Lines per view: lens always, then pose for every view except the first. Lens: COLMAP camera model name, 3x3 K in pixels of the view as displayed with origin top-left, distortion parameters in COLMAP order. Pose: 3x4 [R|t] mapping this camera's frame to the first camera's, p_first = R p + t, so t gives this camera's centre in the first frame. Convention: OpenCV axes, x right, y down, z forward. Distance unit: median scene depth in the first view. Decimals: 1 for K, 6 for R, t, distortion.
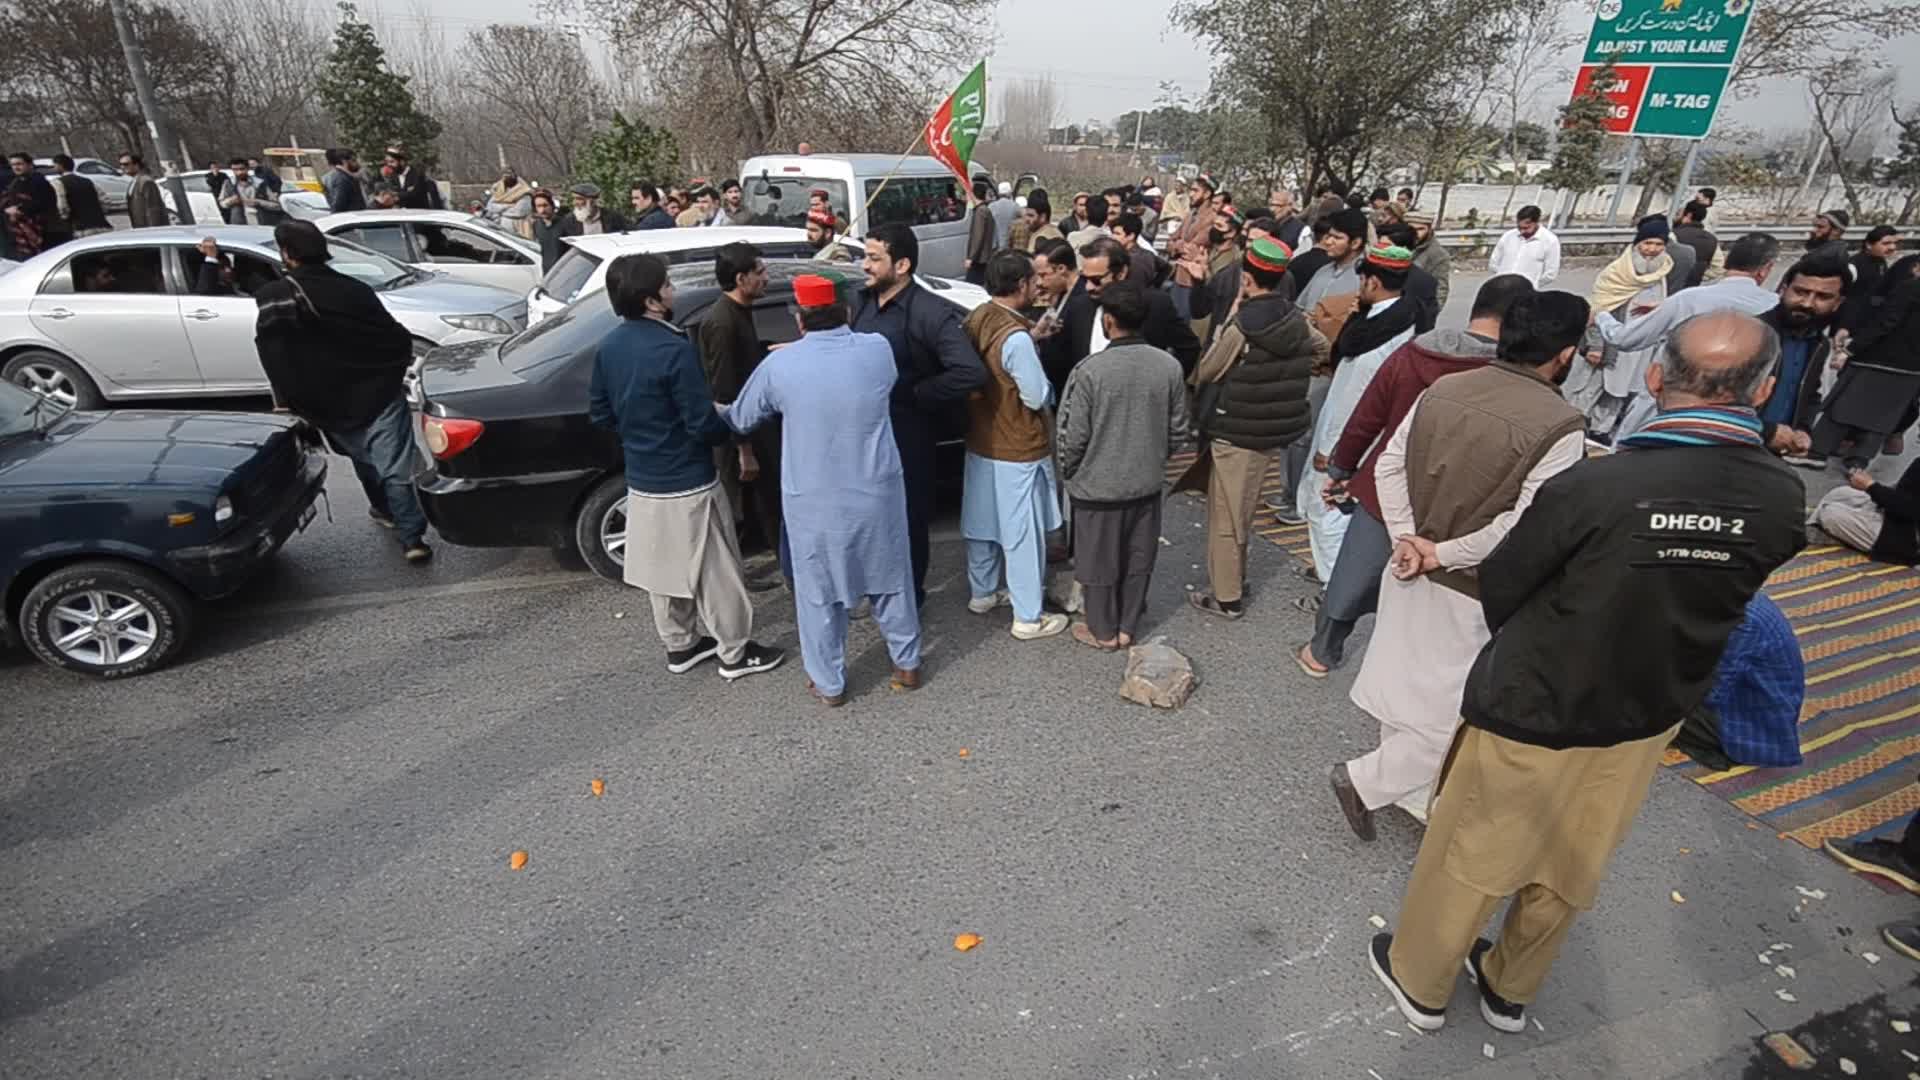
lens RADIAL K [[870.3, 0, 964.6], [0, 870.3, 551.0], [0, 0, 1]] dist [0.005136, -0.009591]
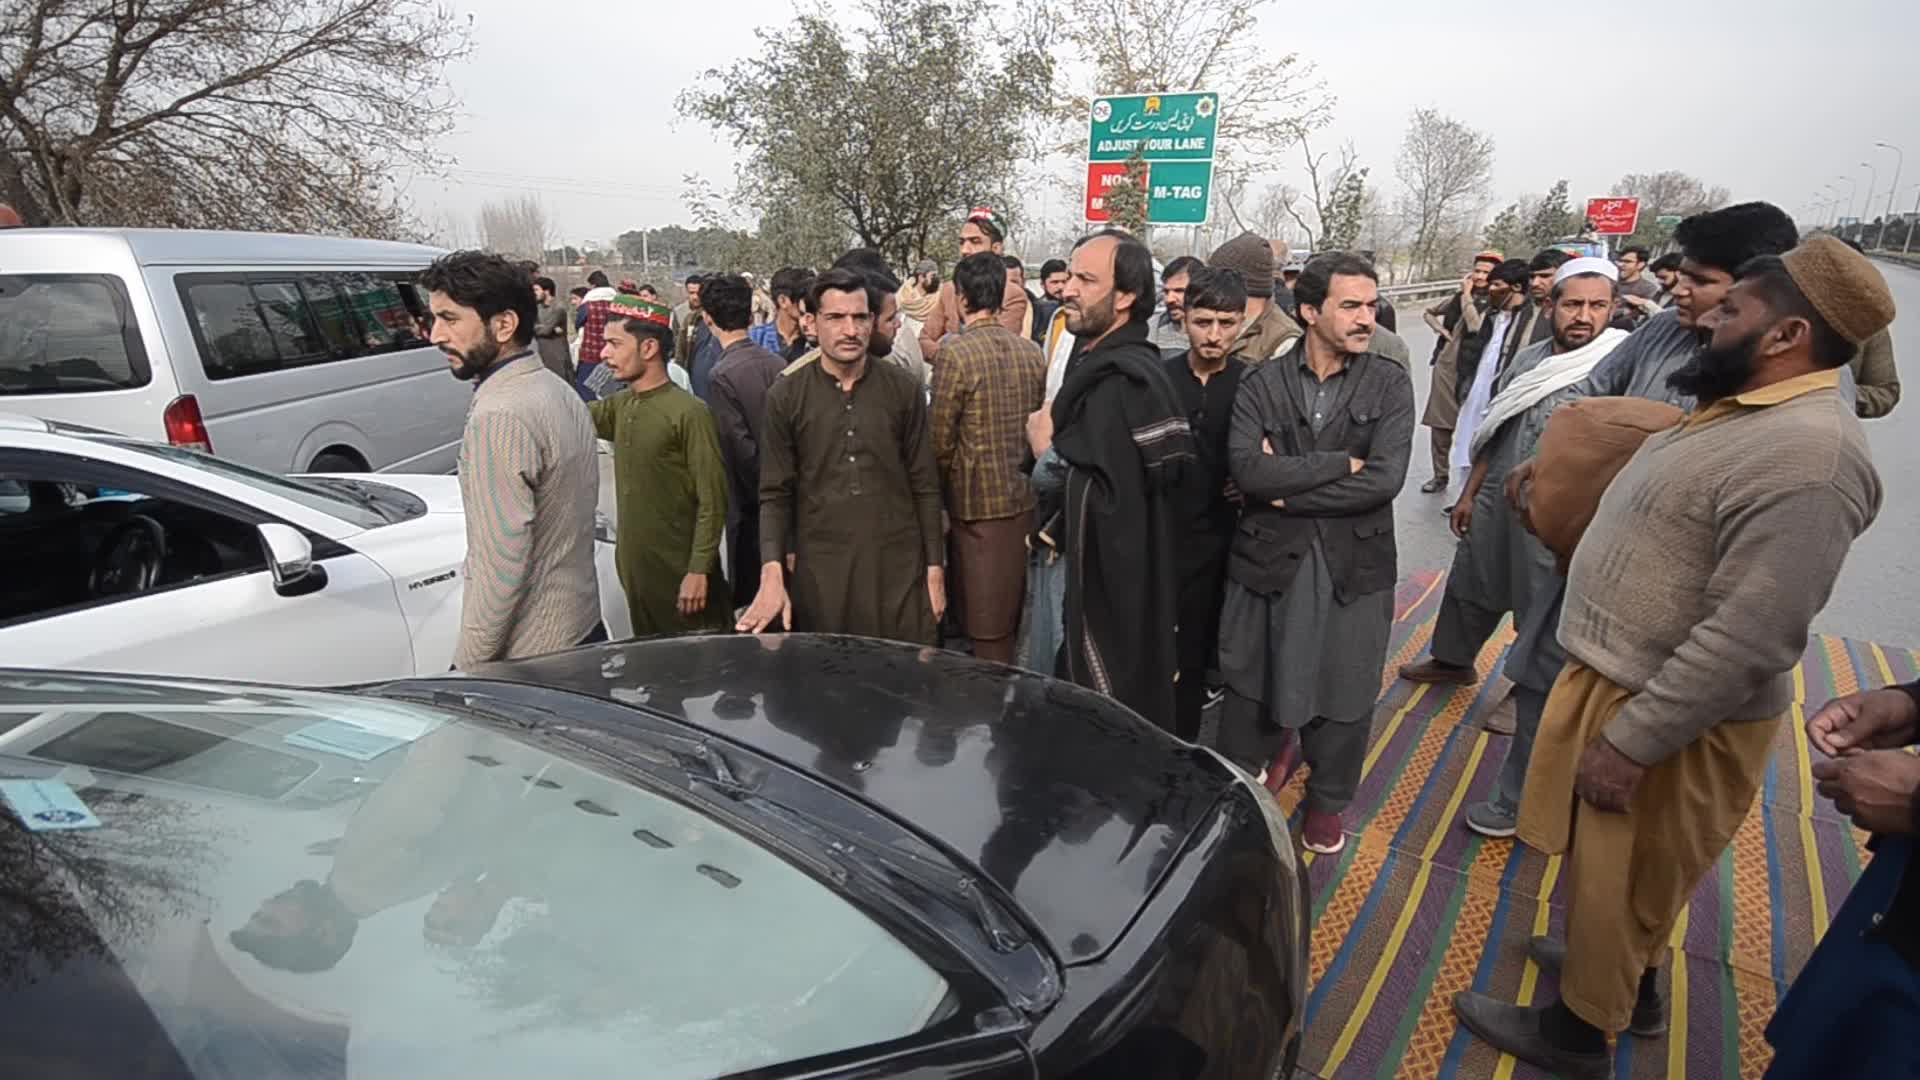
lens RADIAL K [[870.3, 0, 964.6], [0, 870.3, 551.0], [0, 0, 1]] dist [0.005136, -0.009591]
pose [[0.869198, -0.182238, 0.459657, 0.005810], [0.234223, 0.970442, -0.058161, -0.081623], [-0.435471, 0.158216, 0.886190, 0.220763]]
